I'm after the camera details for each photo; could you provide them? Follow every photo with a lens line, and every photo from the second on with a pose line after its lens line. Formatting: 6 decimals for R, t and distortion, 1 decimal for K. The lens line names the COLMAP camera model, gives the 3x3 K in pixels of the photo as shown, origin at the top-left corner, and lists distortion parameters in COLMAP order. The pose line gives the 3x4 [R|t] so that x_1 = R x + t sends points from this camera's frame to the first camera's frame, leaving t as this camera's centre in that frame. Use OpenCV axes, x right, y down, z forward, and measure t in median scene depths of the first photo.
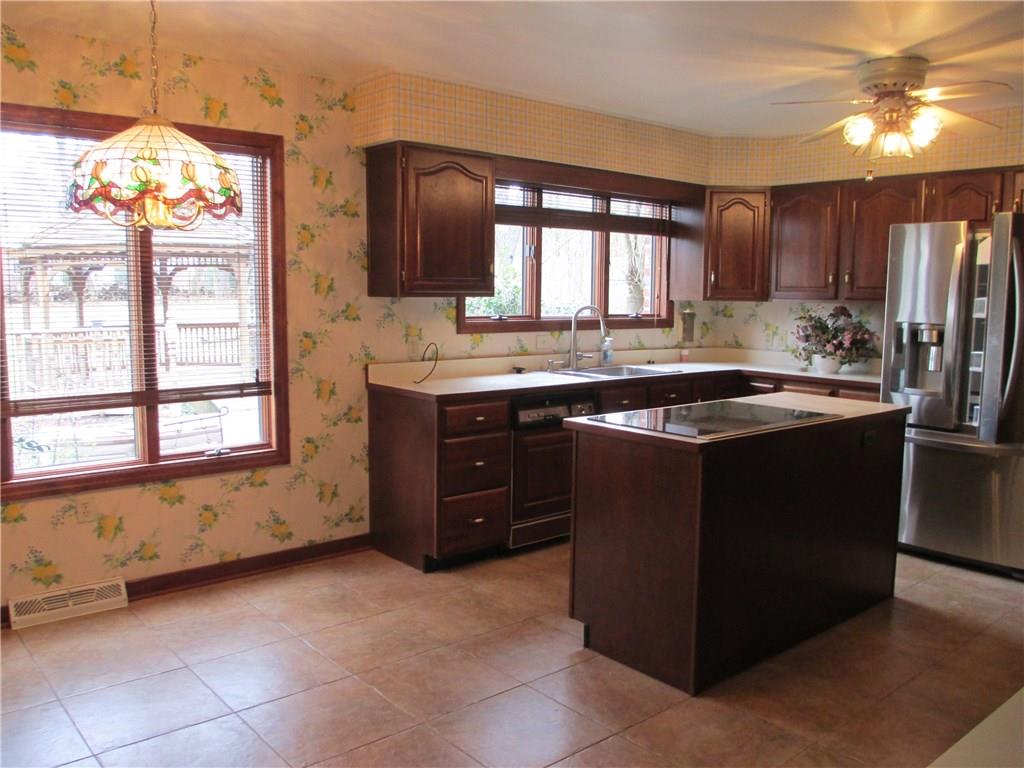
lens RADIAL K [[849.0, 0, 510.4], [0, 849.0, 379.3], [0, 0, 1]] dist [-0.086781, 0.046838]
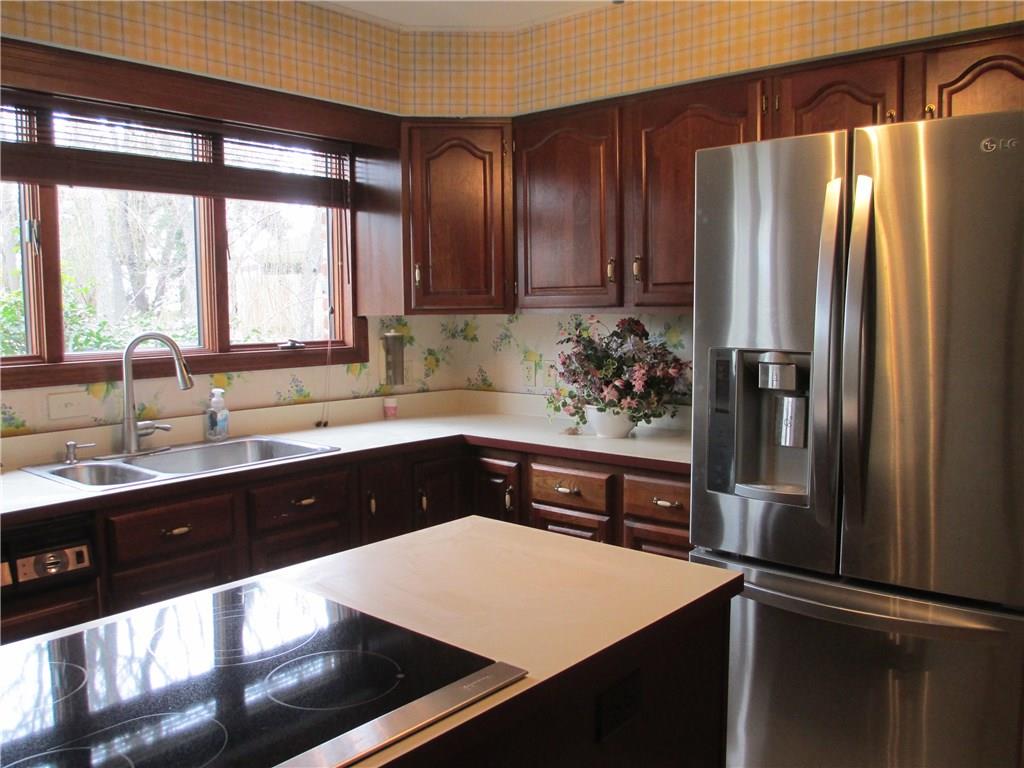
lens RADIAL K [[849.0, 0, 516.4], [0, 849.0, 393.5], [0, 0, 1]] dist [-0.086781, 0.046838]
pose [[0.986080, -0.038833, 0.161671, 0.217503], [0.039177, 0.999232, 0.001056, -0.038880], [-0.161588, 0.005292, 0.986844, 0.432553]]
